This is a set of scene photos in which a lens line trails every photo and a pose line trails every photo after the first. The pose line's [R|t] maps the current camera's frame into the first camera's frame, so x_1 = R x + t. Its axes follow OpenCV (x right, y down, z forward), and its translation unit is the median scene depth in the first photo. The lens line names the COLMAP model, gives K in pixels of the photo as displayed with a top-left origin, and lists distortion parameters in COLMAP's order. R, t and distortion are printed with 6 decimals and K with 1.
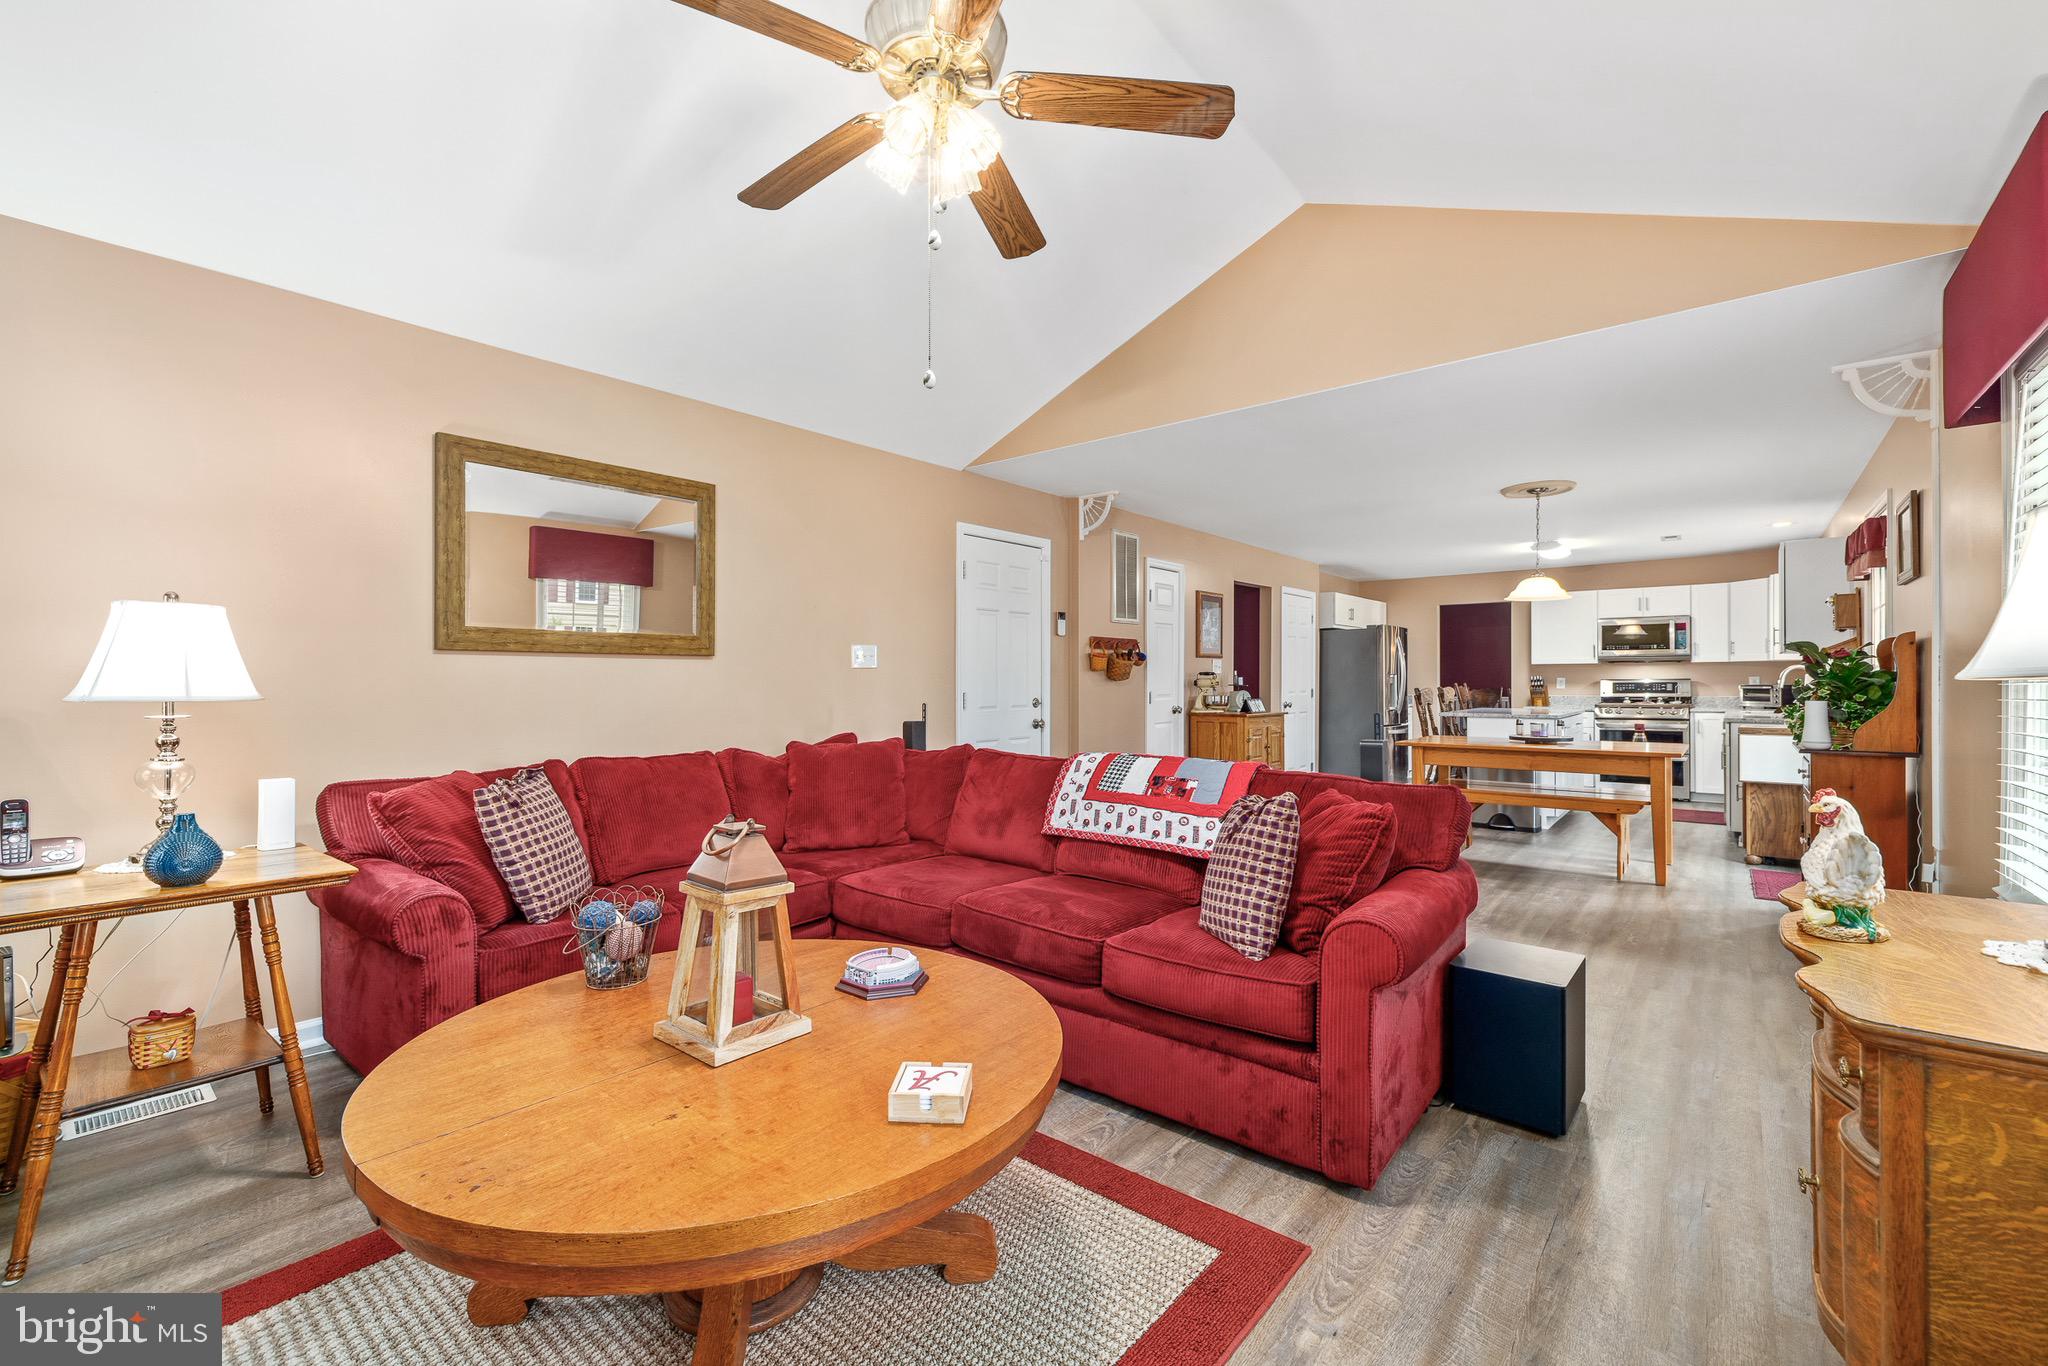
lens RADIAL K [[854.5, 0, 1022.1], [0, 854.5, 678.2], [0, 0, 1]] dist [0.001321, 0.000003]
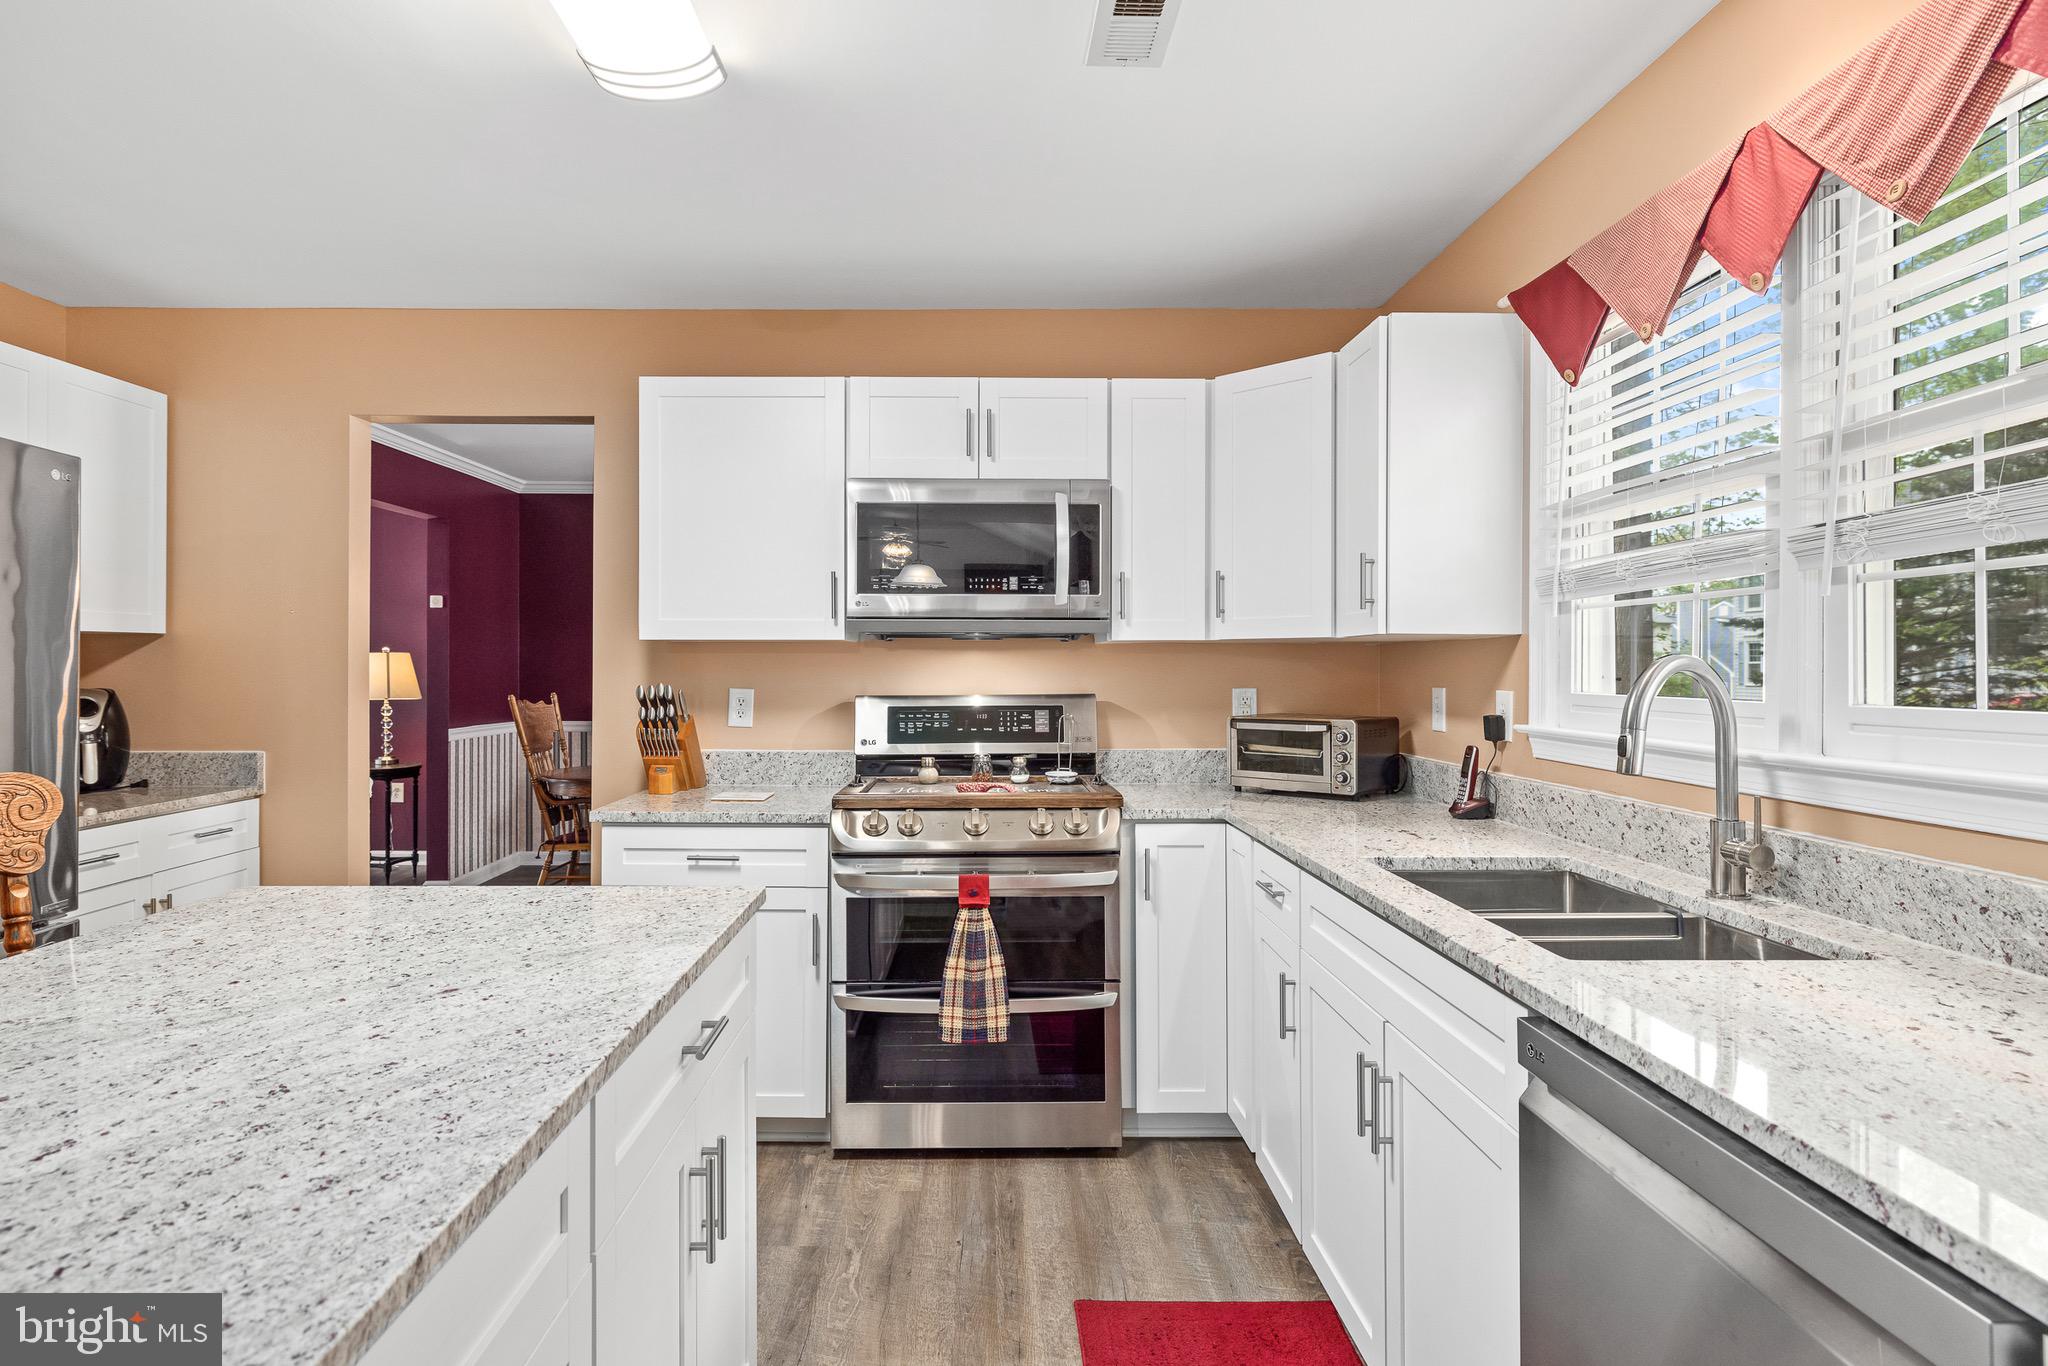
lens RADIAL K [[1084.1, 0, 975.0], [0, 1084.1, 660.4], [0, 0, 1]] dist [0.002747, -0.000828]
pose [[0.772454, 0.011538, 0.634966, 0.497170], [-0.008572, 0.999933, -0.007742, -0.008341], [-0.635013, 0.000538, 0.772501, 0.722759]]
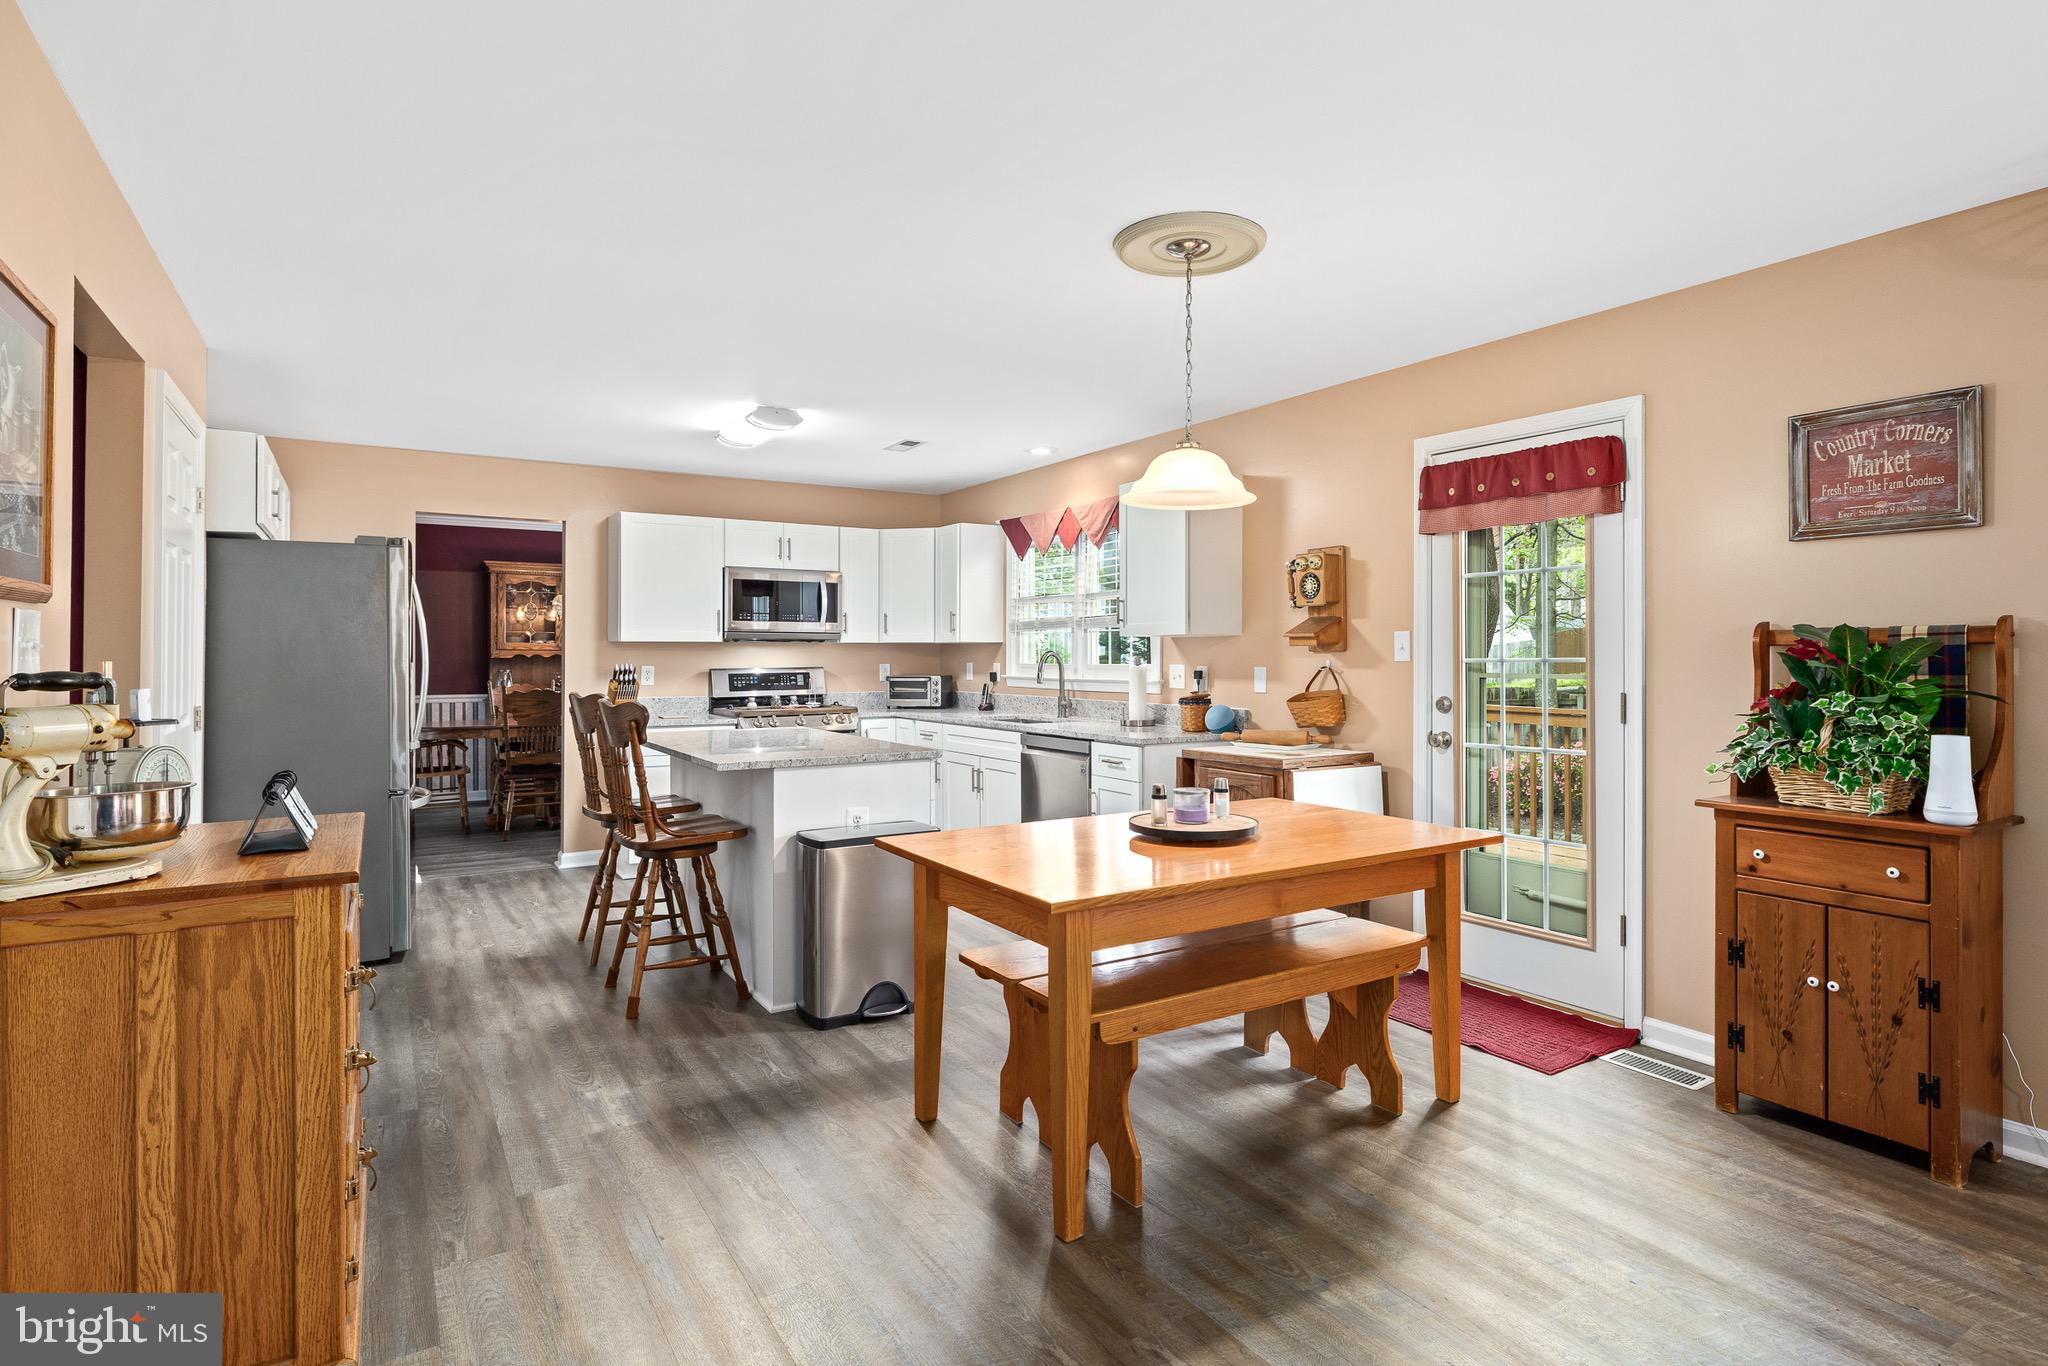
lens RADIAL K [[1084.1, 0, 1027.6], [0, 1084.1, 653.7], [0, 0, 1]] dist [0.002747, -0.000828]
pose [[0.318781, 0.005513, 0.947812, 0.029655], [-0.005570, 0.999977, -0.003943, -0.007471], [-0.947812, -0.004023, 0.318804, 0.577867]]
